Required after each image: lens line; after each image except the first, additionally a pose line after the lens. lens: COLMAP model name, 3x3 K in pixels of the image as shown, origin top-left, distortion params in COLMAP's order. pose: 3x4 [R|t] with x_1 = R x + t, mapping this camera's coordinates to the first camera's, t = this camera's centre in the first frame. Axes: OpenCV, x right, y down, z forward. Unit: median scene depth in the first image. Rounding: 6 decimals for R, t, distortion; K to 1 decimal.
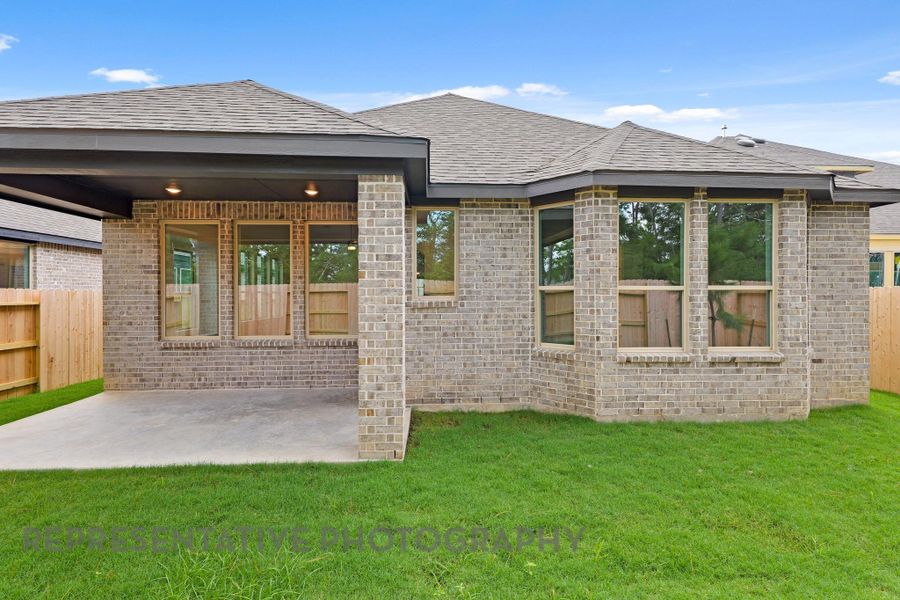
lens RADIAL K [[420.8, 0, 449.0], [0, 420.8, 298.6], [0, 0, 1]] dist [0.000829, -0.001231]
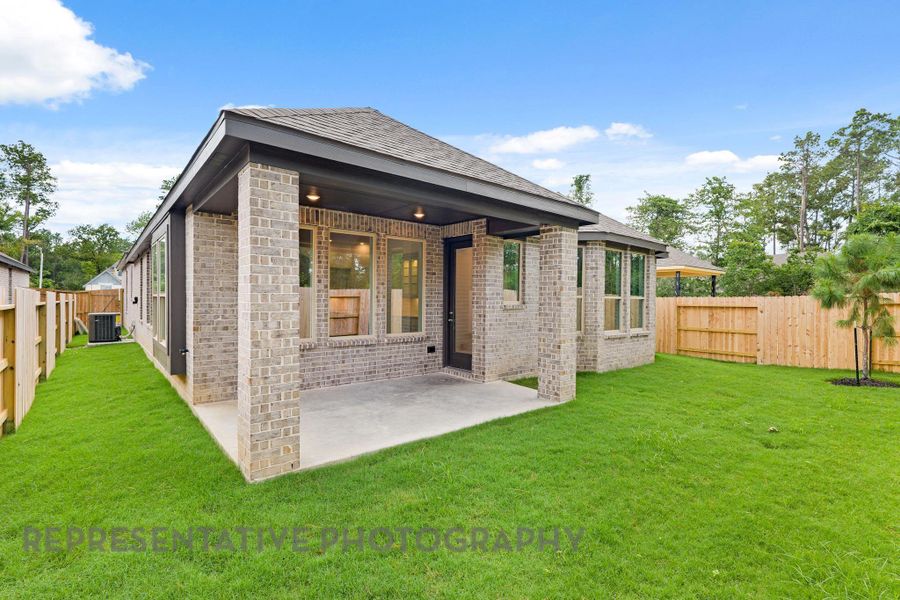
lens RADIAL K [[420.8, 0, 449.0], [0, 420.8, 302.6], [0, 0, 1]] dist [0.000829, -0.001231]
pose [[0.802512, 0.004303, 0.596621, -0.915554], [-0.006278, 0.999980, 0.001233, -0.001192], [-0.596604, -0.004735, 0.802522, -0.031386]]
